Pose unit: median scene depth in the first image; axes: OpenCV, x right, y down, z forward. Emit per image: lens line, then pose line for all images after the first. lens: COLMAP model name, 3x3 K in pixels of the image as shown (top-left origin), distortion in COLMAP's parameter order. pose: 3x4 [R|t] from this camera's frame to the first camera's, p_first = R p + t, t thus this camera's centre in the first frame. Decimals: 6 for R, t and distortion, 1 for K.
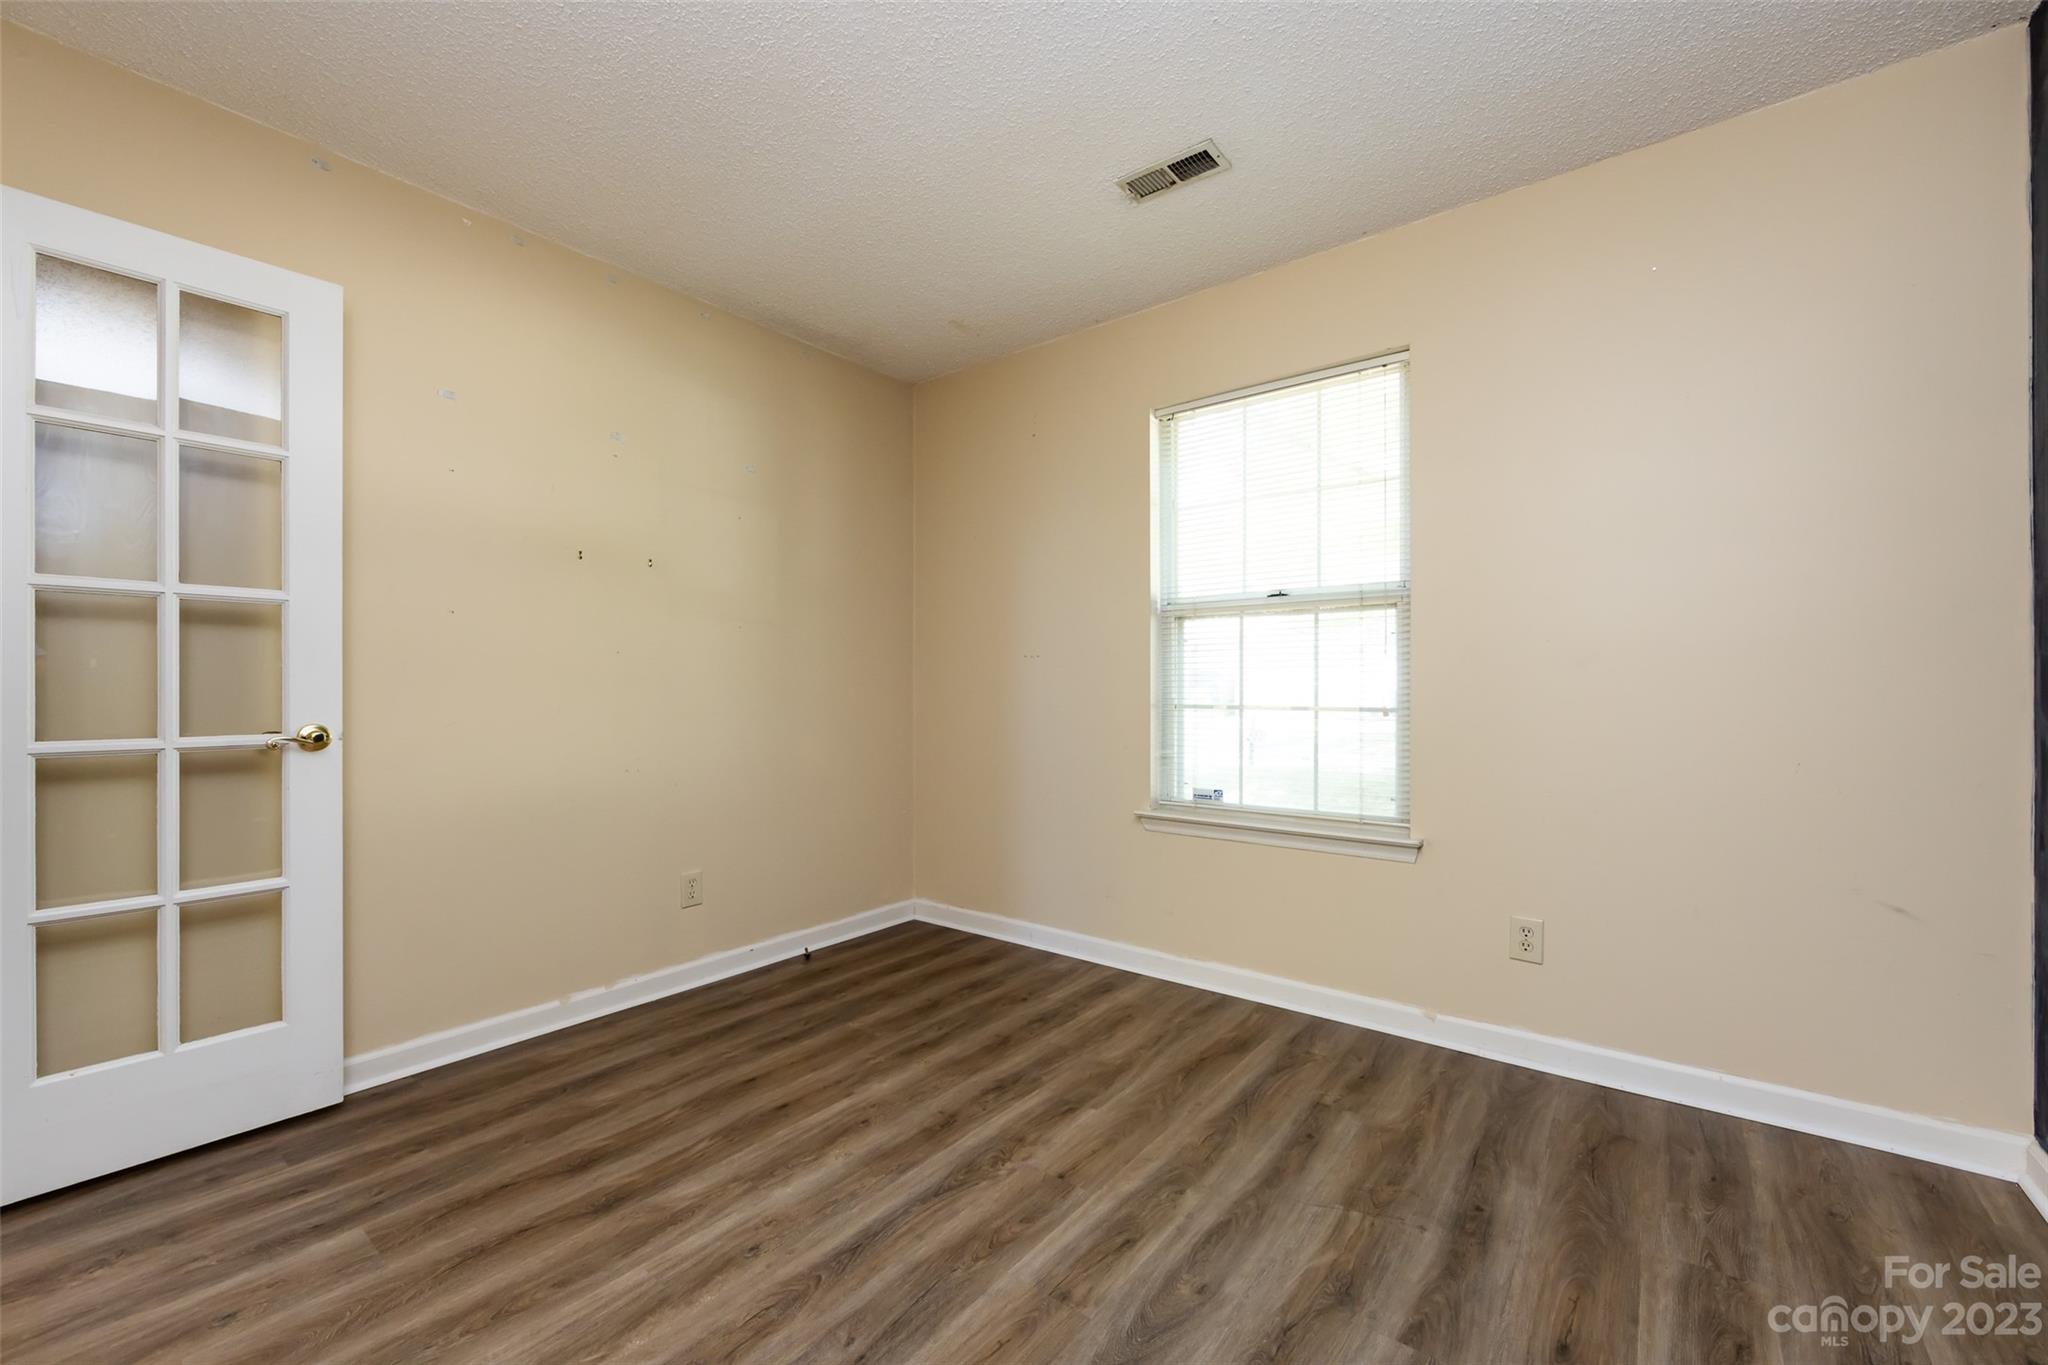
lens RADIAL K [[813.1, 0, 1017.3], [0, 813.1, 688.7], [0, 0, 1]] dist [-0.002807, -0.000444]
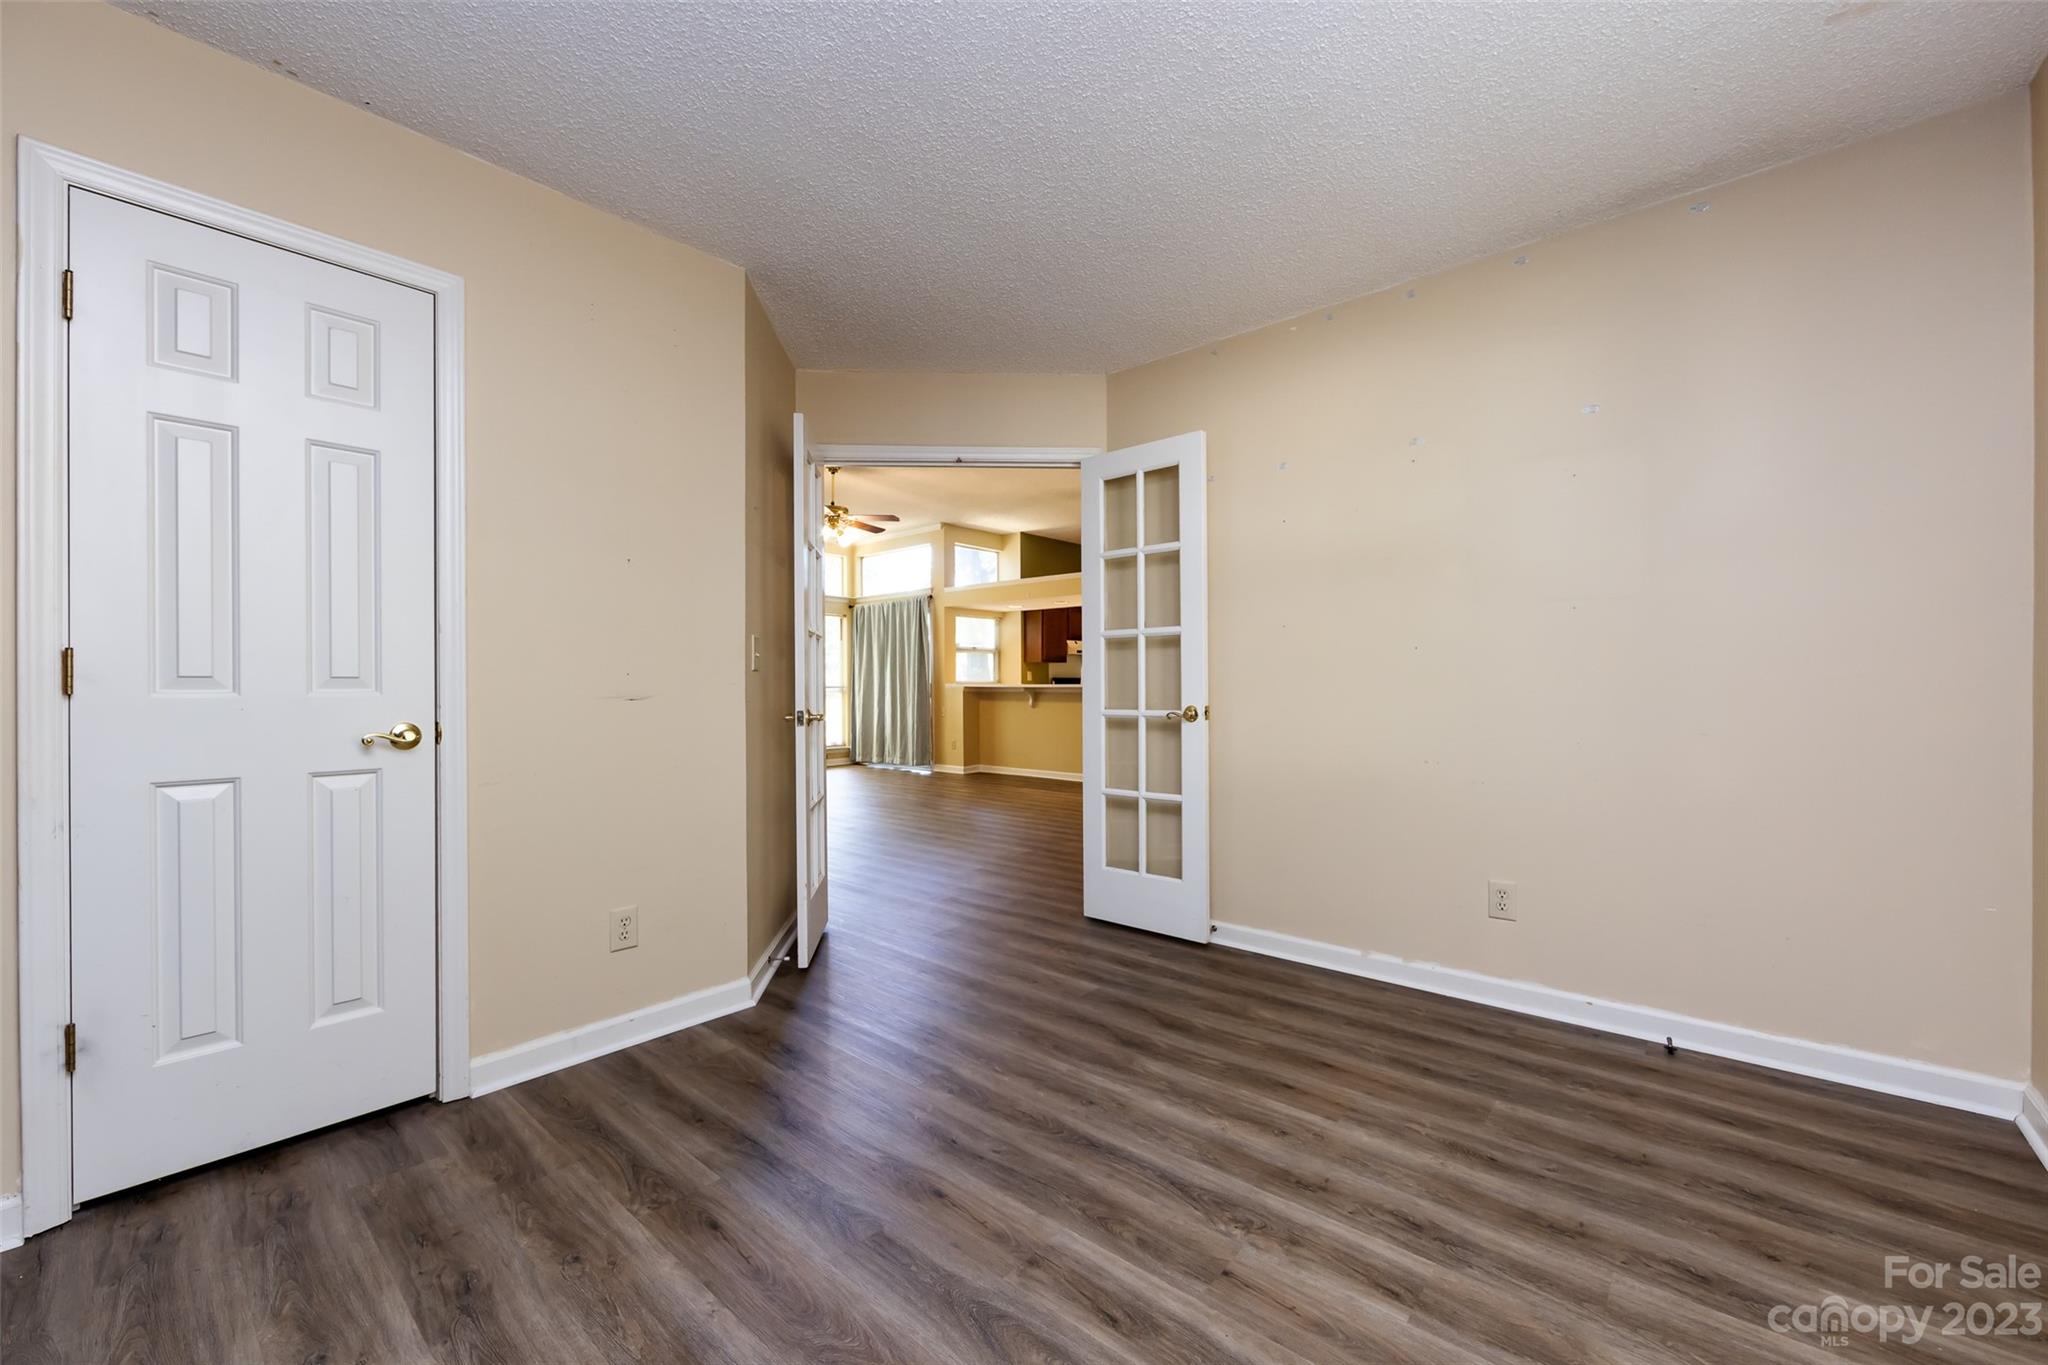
lens RADIAL K [[813.1, 0, 1025.3], [0, 813.1, 681.3], [0, 0, 1]] dist [-0.002807, -0.000444]
pose [[-0.049305, -0.001757, -0.998782, 0.765713], [0.008680, 0.999960, -0.002187, -0.004329], [0.998746, -0.008777, -0.049288, 0.719819]]
